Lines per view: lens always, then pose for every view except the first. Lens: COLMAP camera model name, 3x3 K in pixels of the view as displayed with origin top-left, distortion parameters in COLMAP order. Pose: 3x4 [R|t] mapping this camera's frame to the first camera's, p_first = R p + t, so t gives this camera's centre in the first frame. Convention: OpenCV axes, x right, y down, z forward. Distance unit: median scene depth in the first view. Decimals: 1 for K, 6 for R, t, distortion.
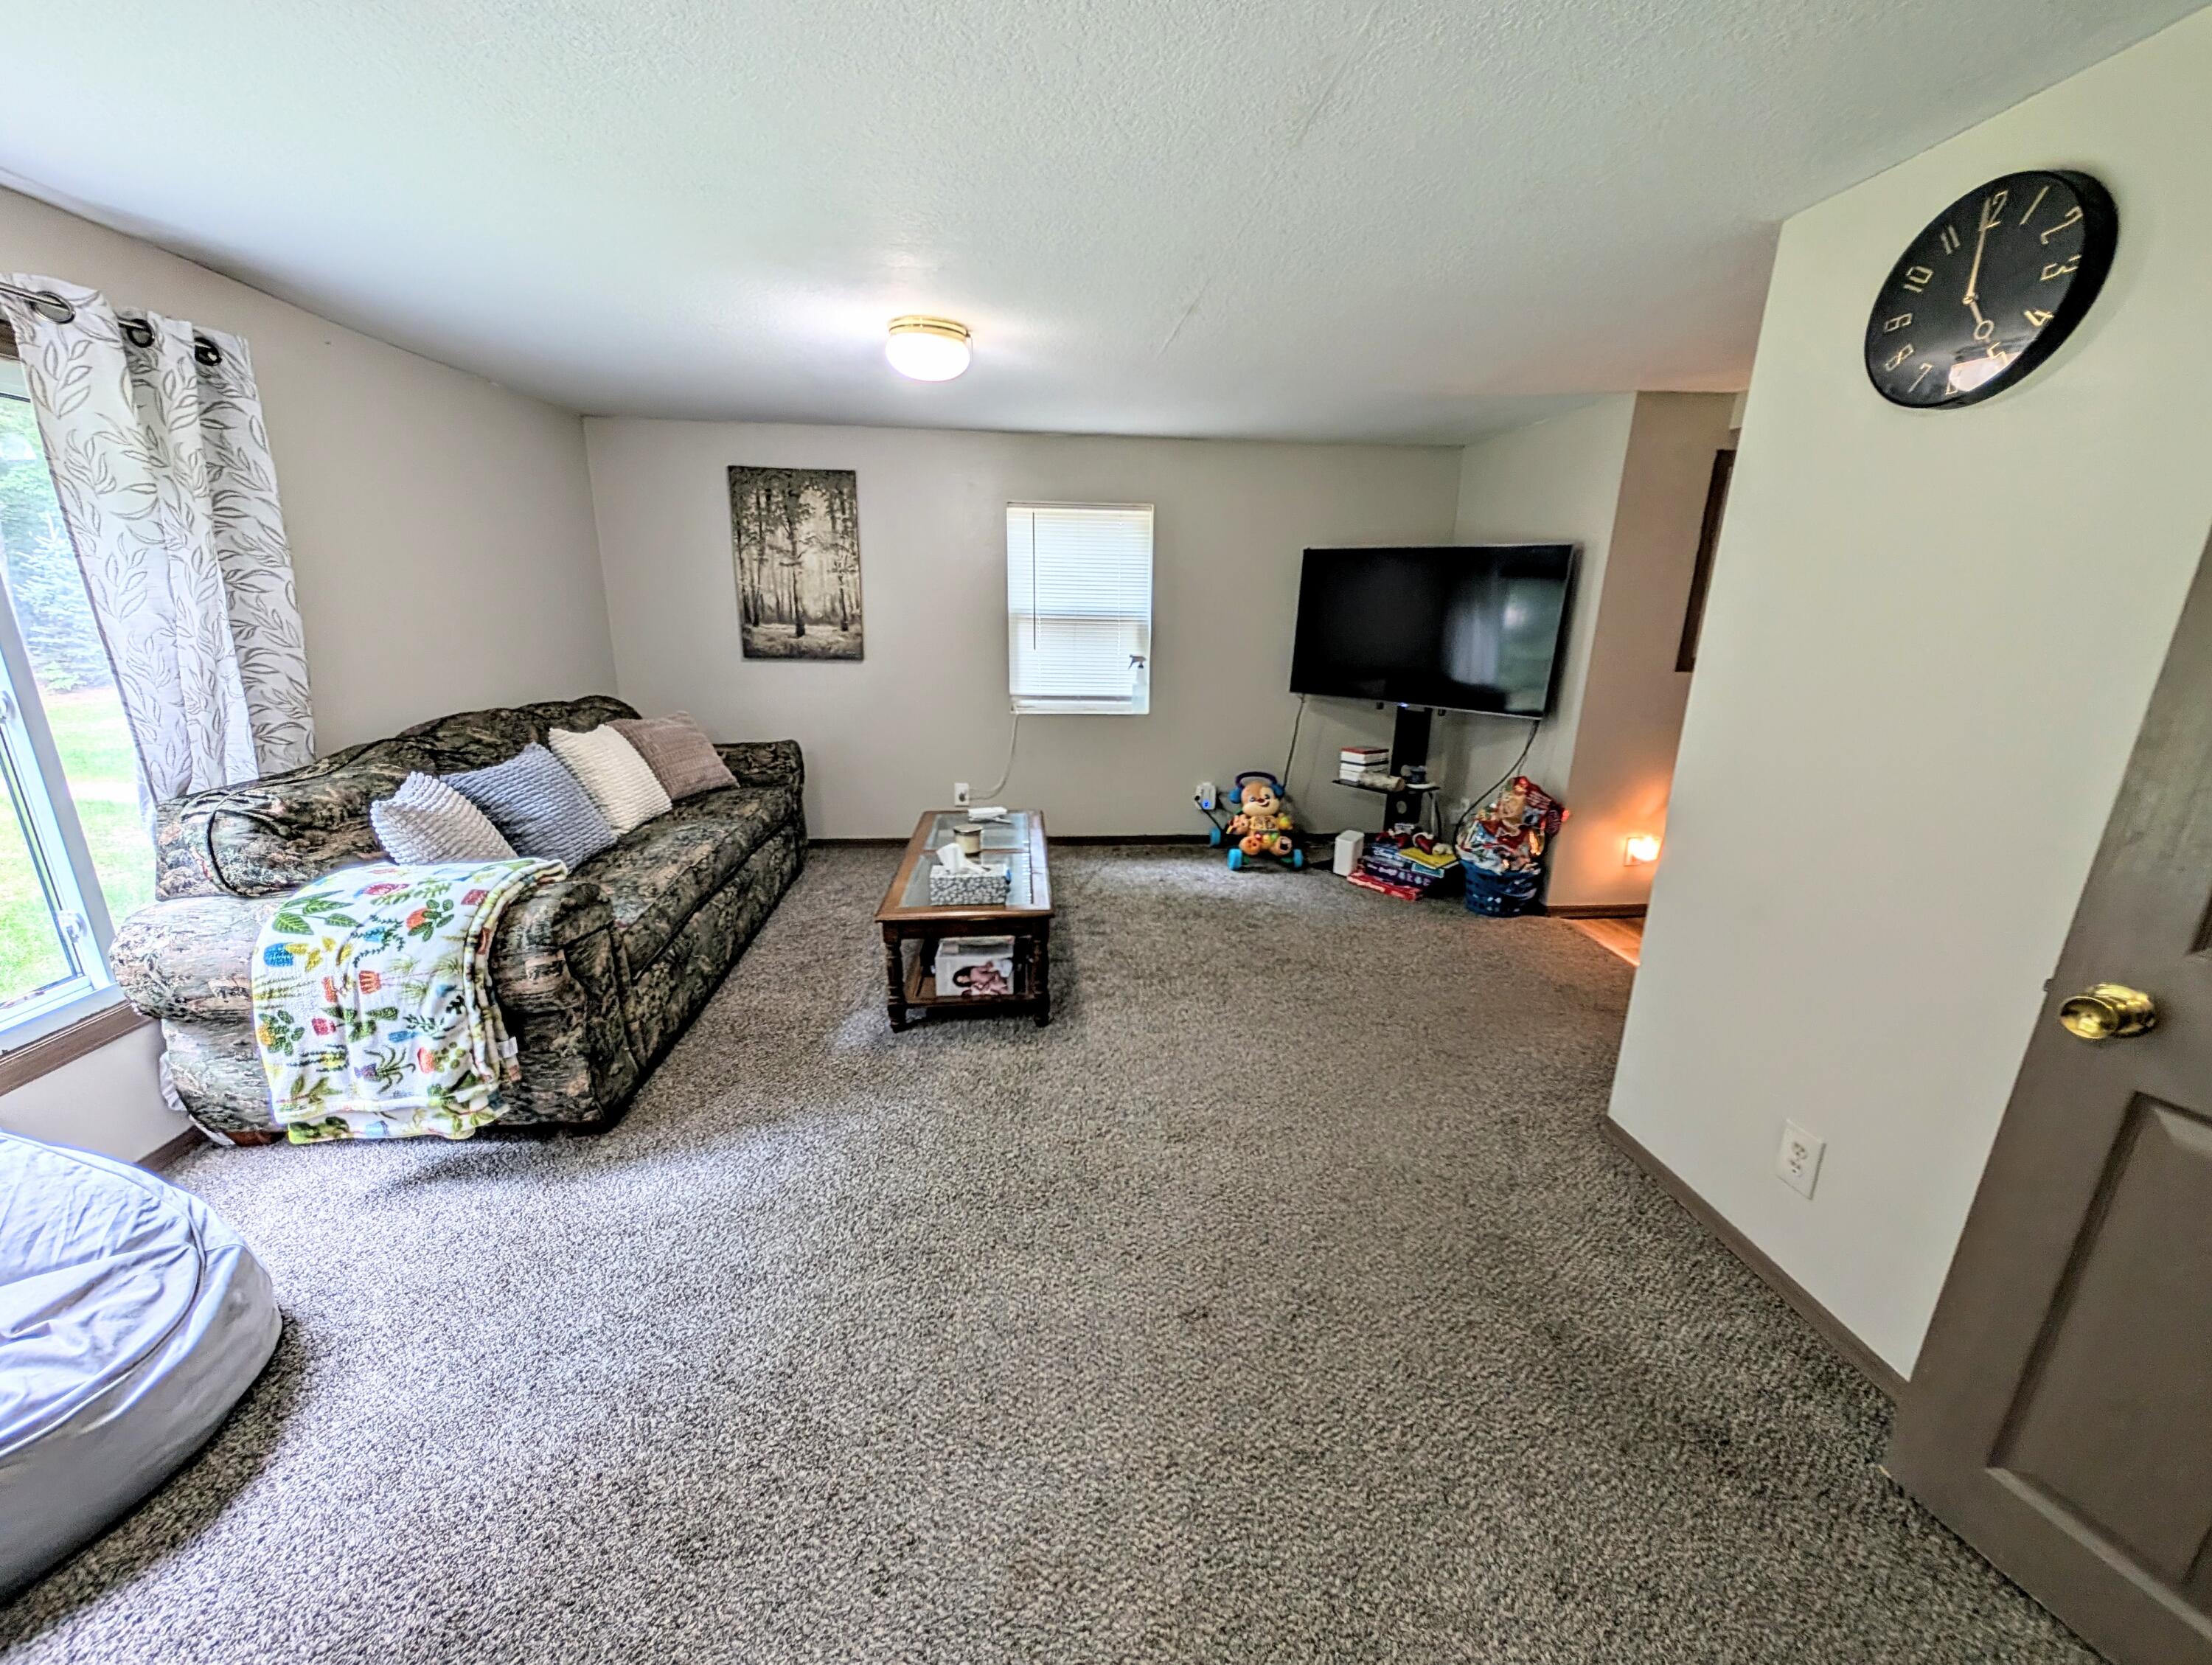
lens RADIAL K [[836.6, 0, 1099.7], [0, 836.6, 842.1], [0, 0, 1]] dist [-0.001937, 0.000244]
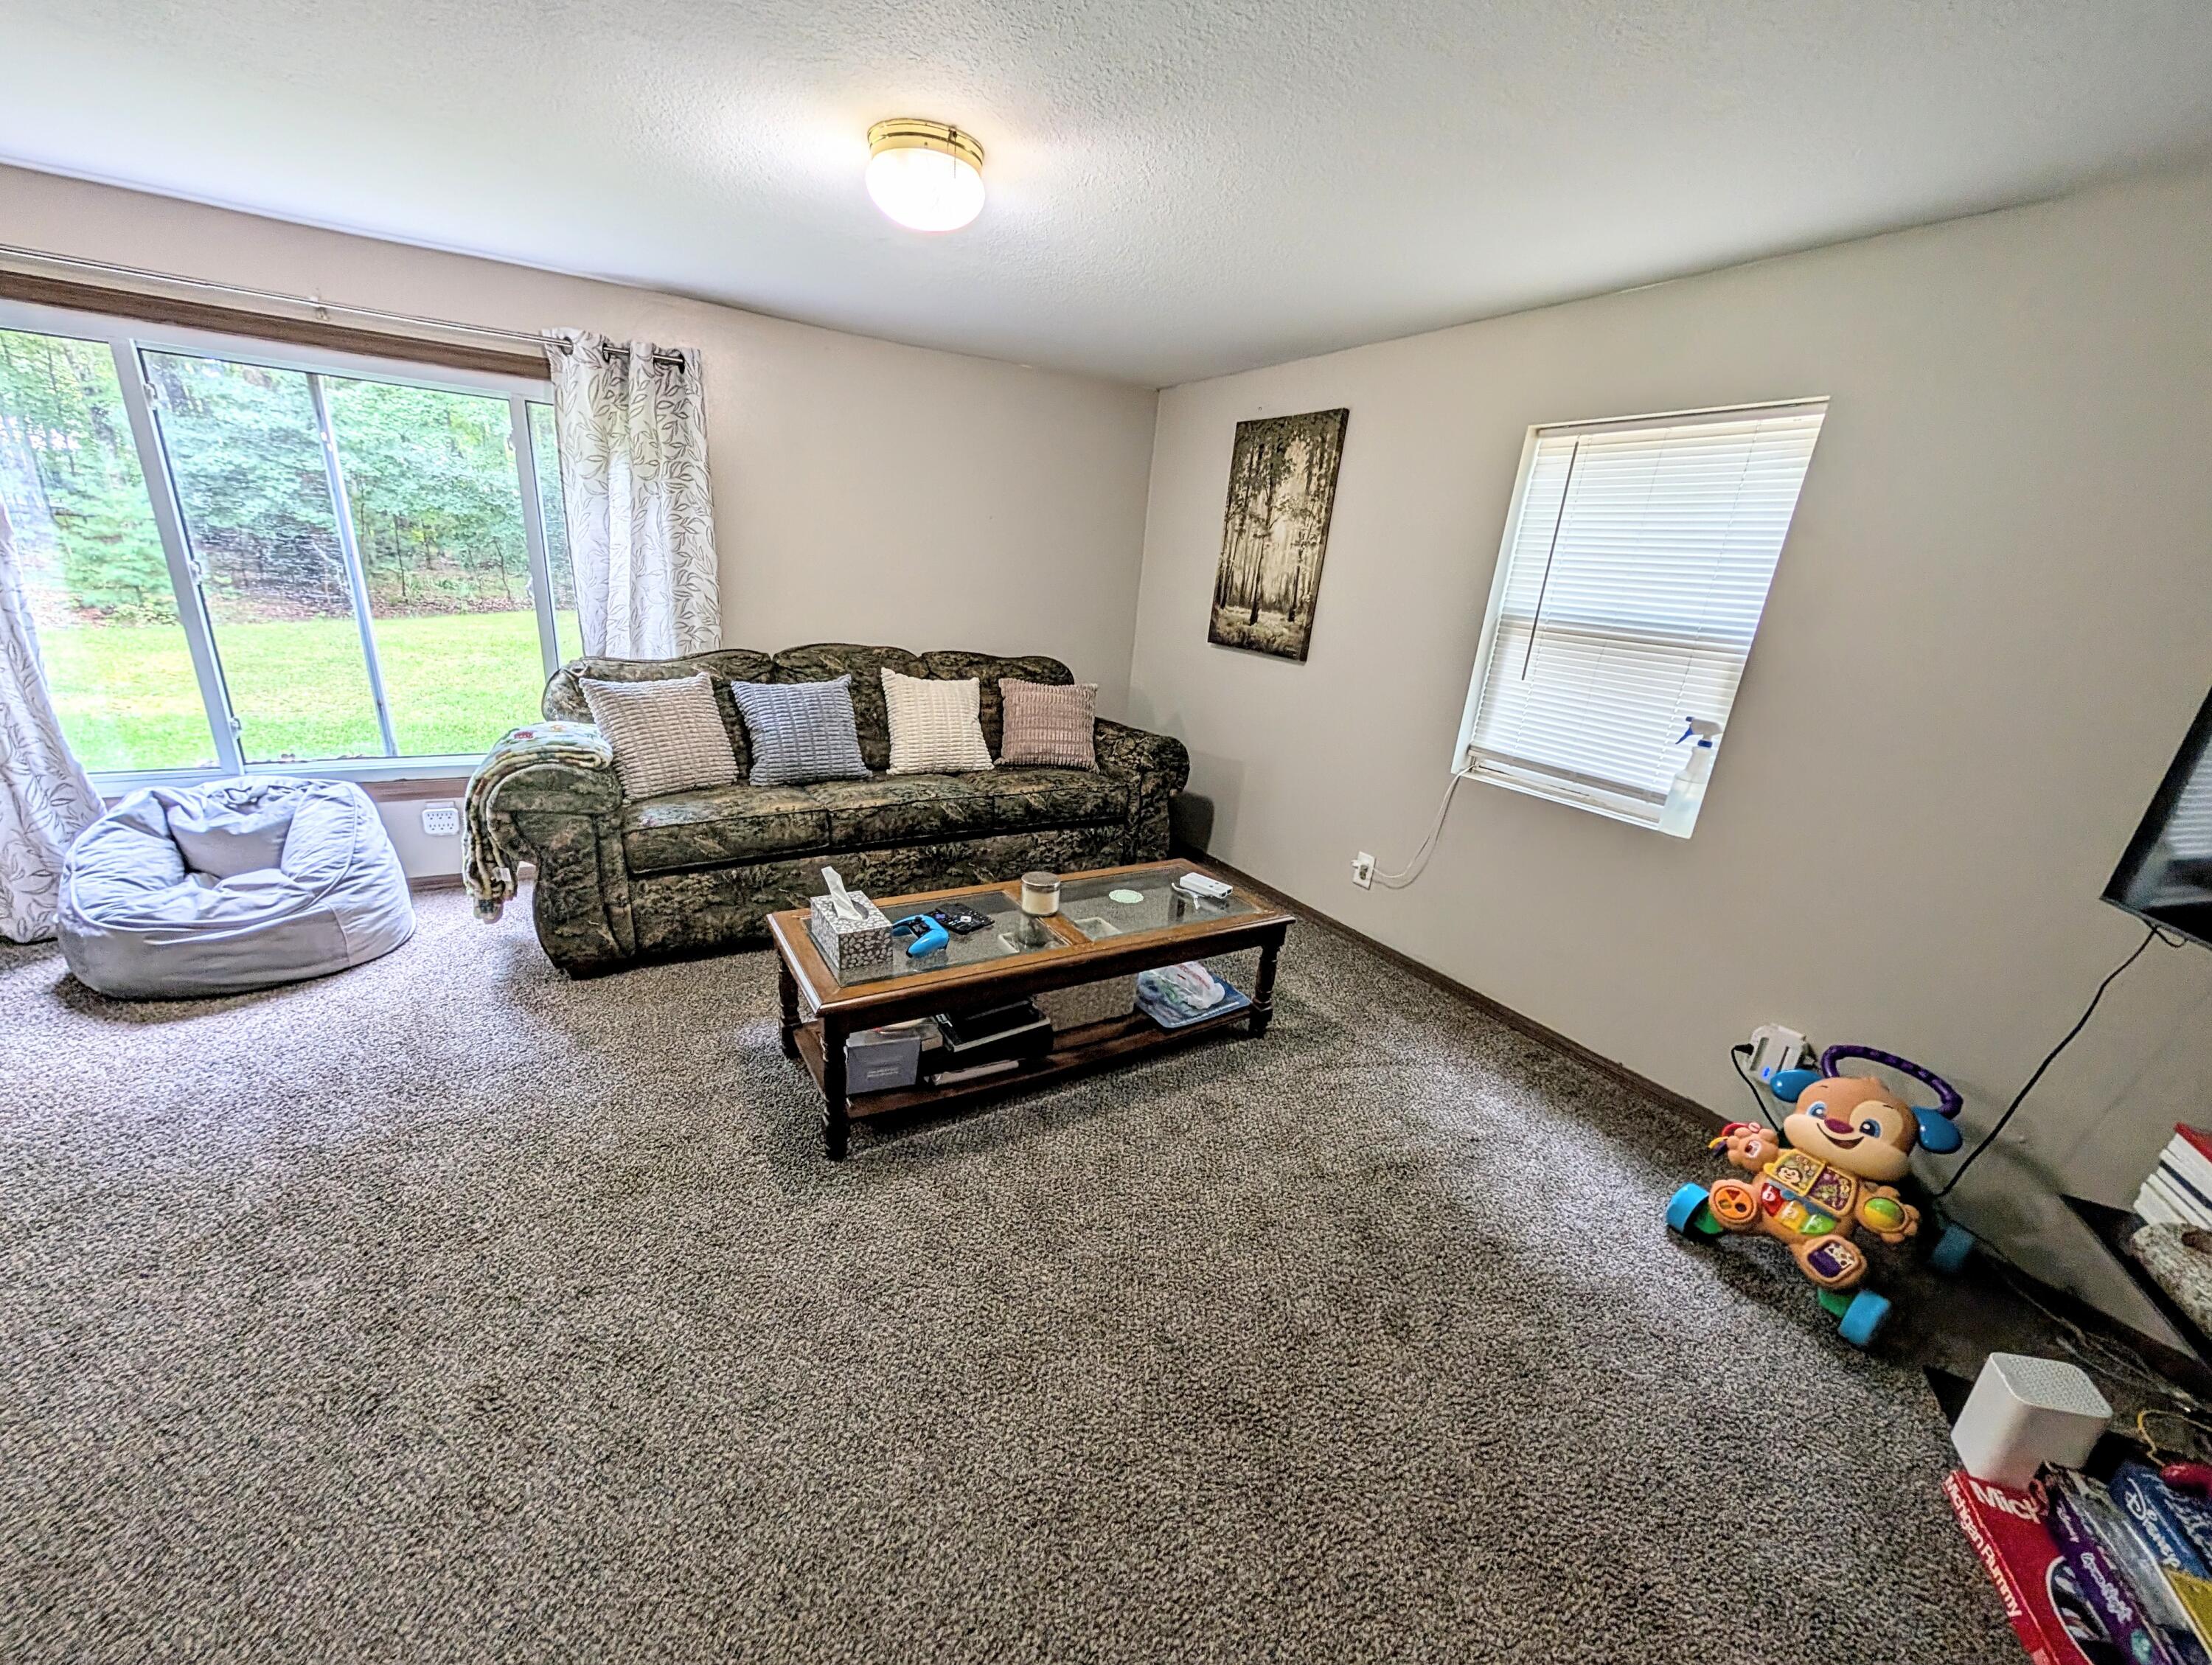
lens RADIAL K [[836.6, 0, 1099.7], [0, 836.6, 842.1], [0, 0, 1]] dist [-0.001937, 0.000244]
pose [[0.436854, 0.298490, -0.848565, 0.392417], [-0.313031, 0.934824, 0.167679, -0.154180], [0.843309, 0.192376, 0.501818, 0.568627]]
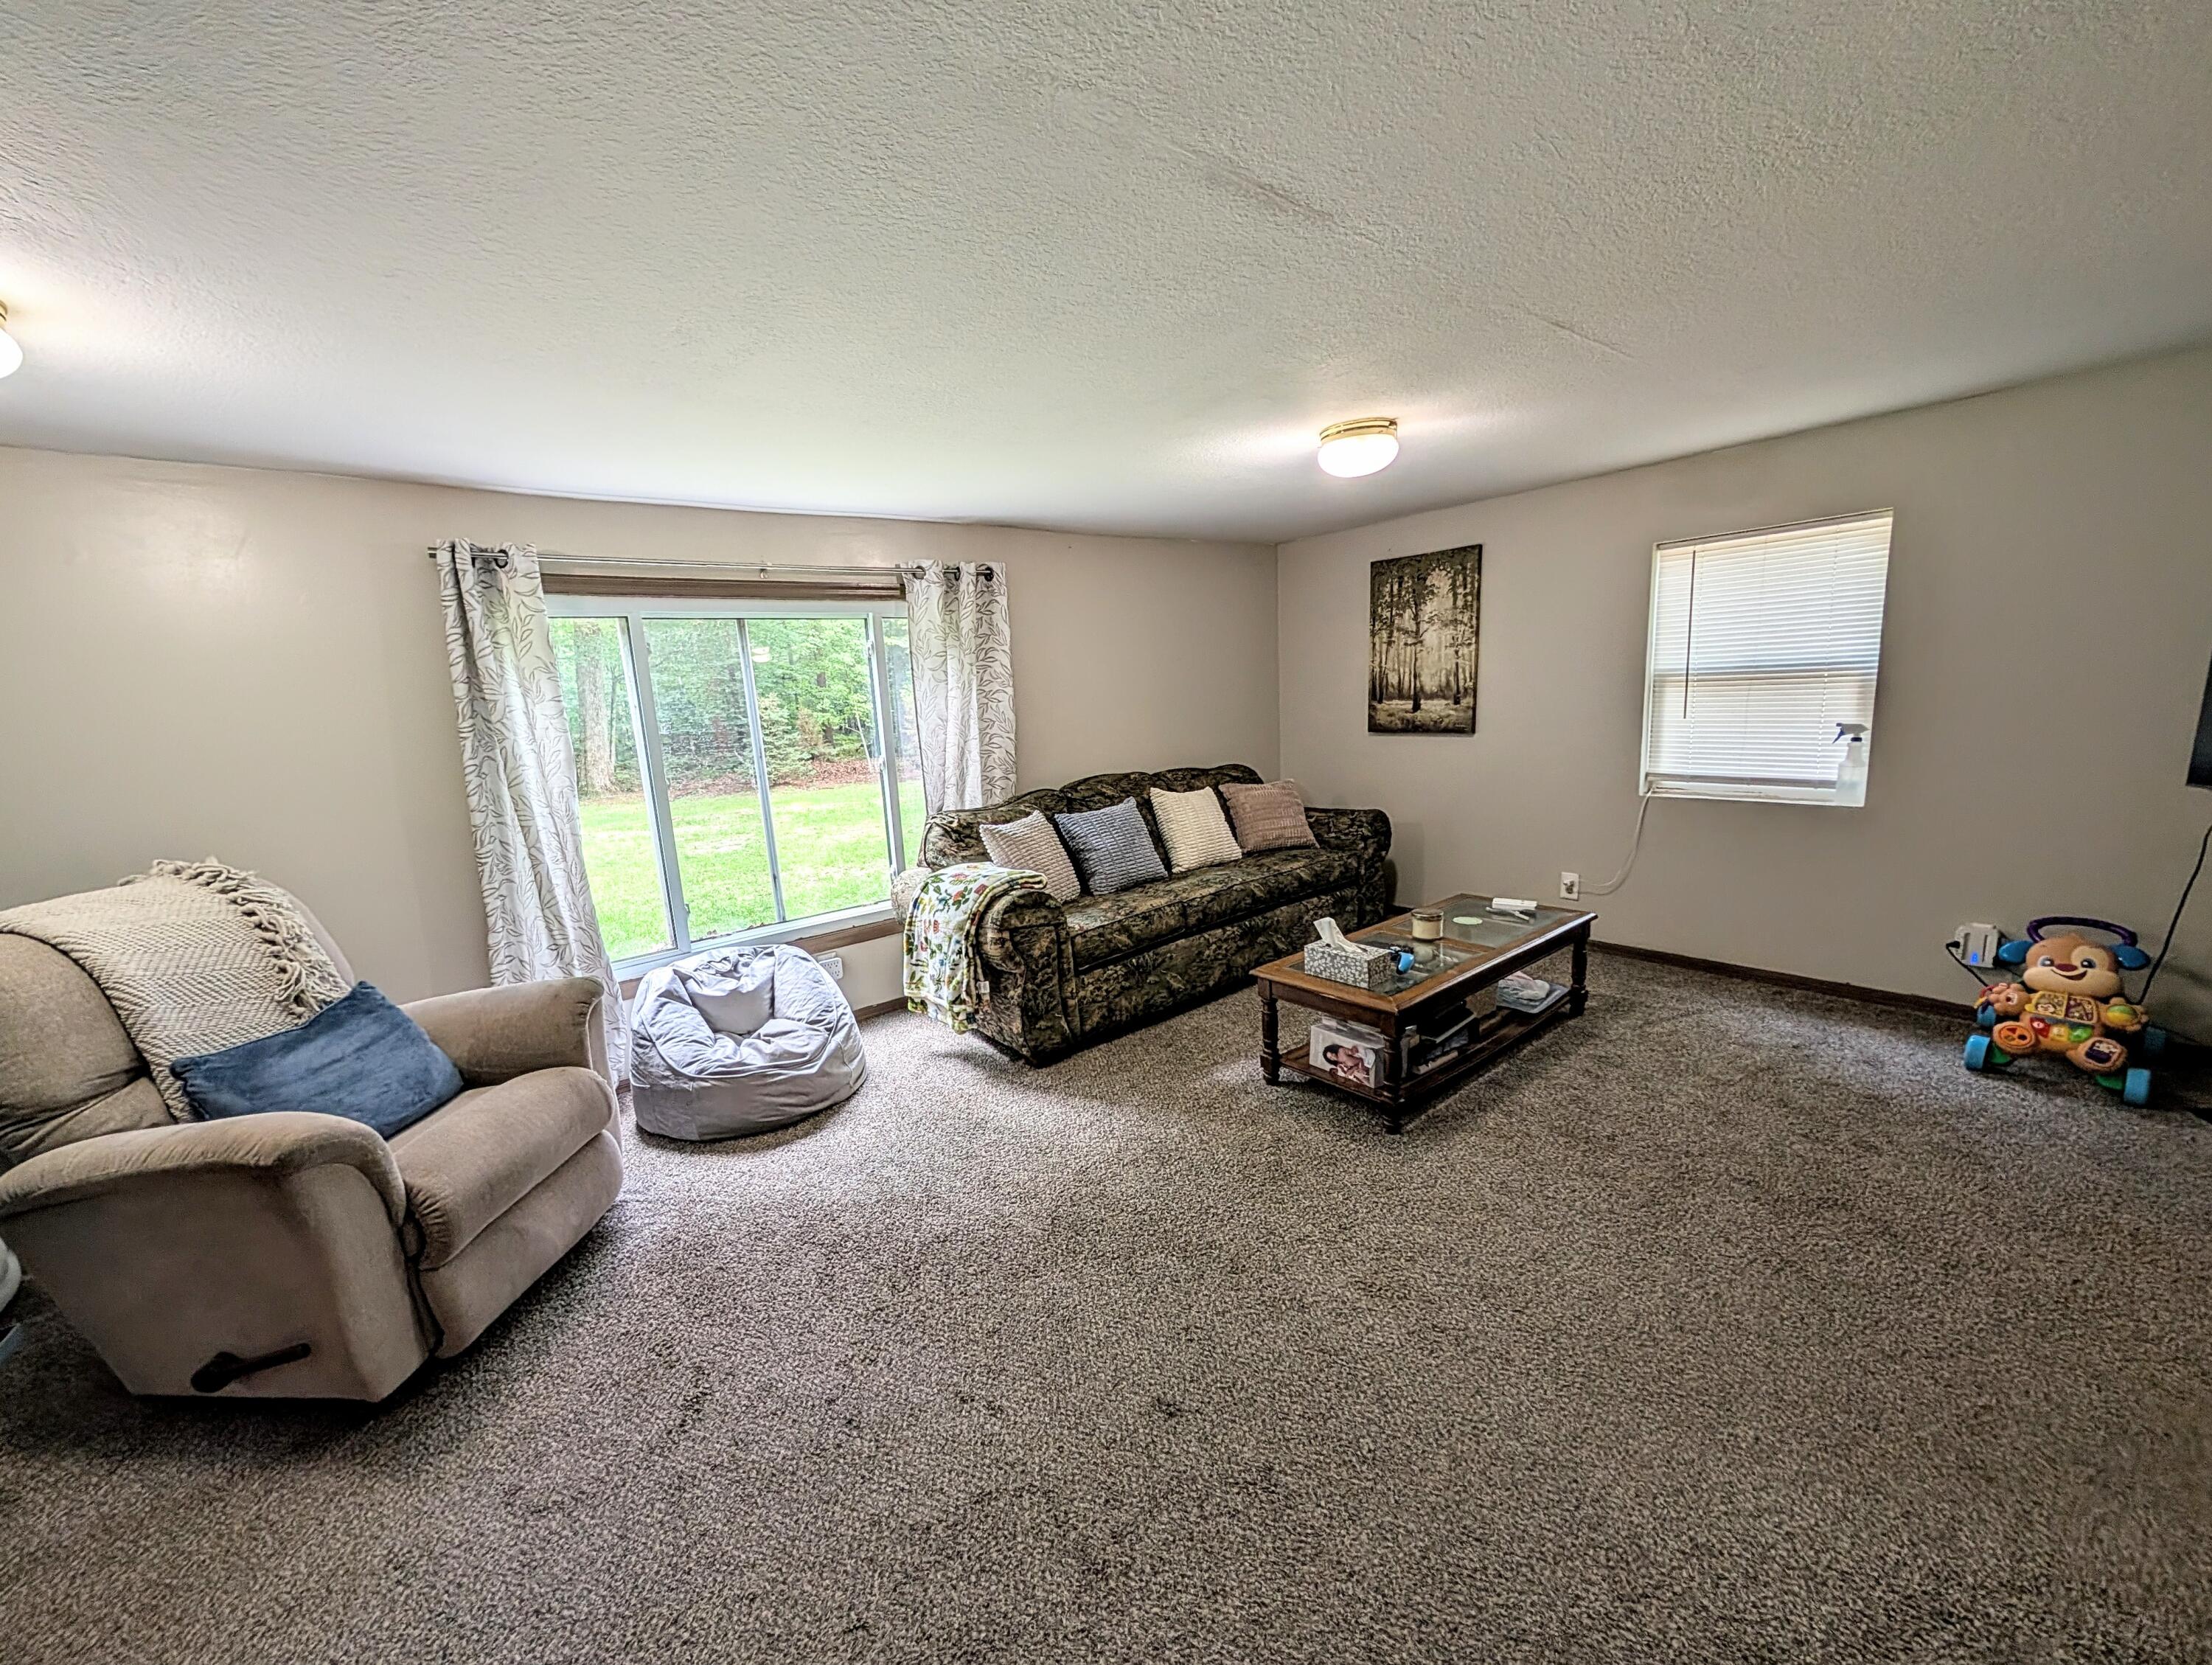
lens RADIAL K [[853.1, 0, 1093.5], [0, 853.1, 839.8], [0, 0, 1]] dist [-0.001081, 0.000109]
pose [[0.547802, 0.096559, -0.831017, 0.358714], [-0.163876, 0.986459, 0.006595, -0.035521], [0.820401, 0.132571, 0.556208, 0.124423]]
